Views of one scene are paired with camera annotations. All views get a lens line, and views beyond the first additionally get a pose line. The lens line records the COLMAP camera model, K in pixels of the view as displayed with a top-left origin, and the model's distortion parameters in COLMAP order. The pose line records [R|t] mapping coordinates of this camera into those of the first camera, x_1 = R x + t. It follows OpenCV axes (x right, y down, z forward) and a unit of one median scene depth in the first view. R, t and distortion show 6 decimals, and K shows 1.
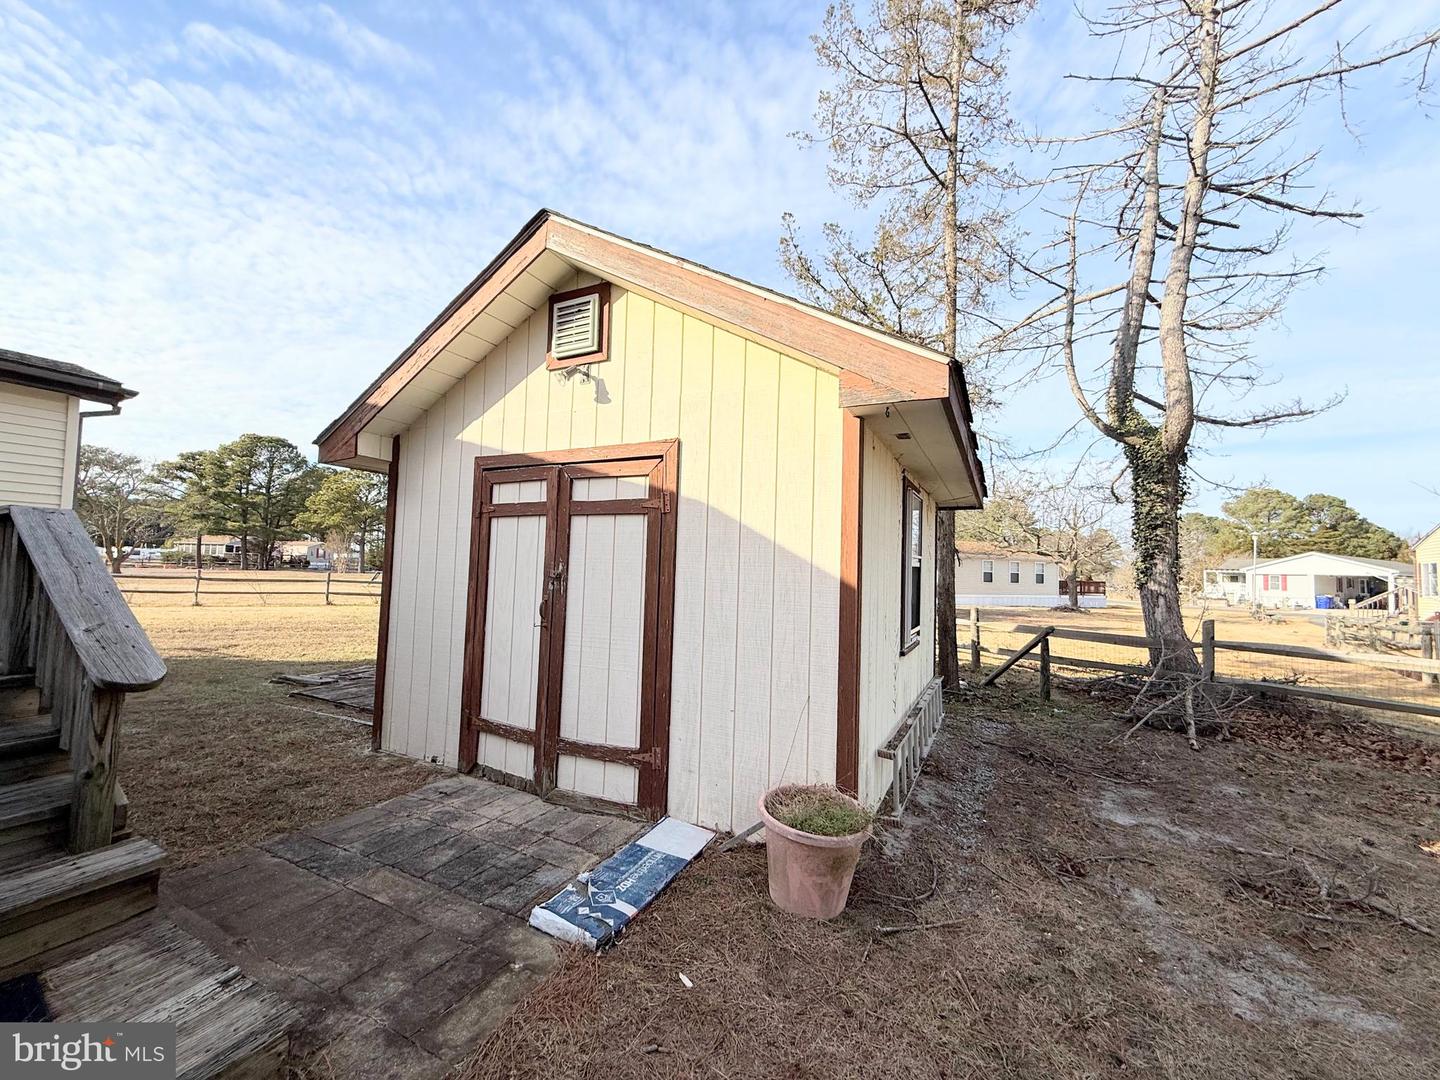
lens RADIAL K [[574.2, 0, 717.6], [0, 574.2, 537.7], [0, 0, 1]] dist [0.001080, 0.000020]
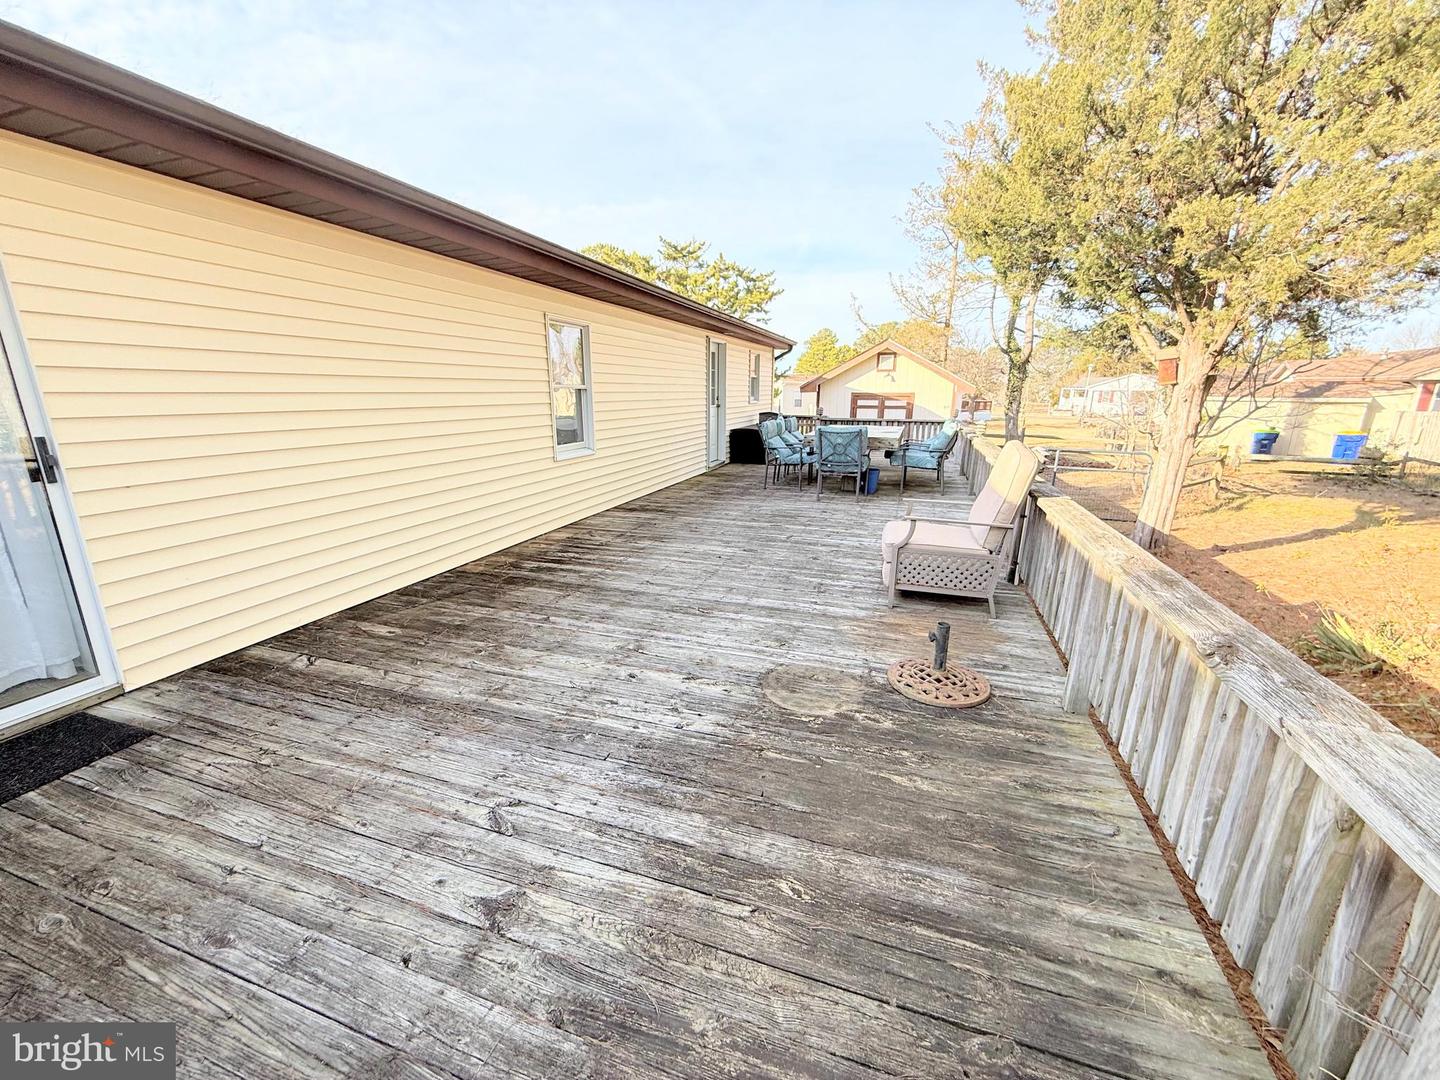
lens RADIAL K [[574.2, 0, 715.0], [0, 574.2, 545.5], [0, 0, 1]] dist [0.001080, 0.000020]
pose [[0.987126, -0.066557, 0.145442, -0.972888], [0.017572, 0.948935, 0.314983, -0.195747], [-0.158979, -0.308372, 0.937887, -1.400756]]
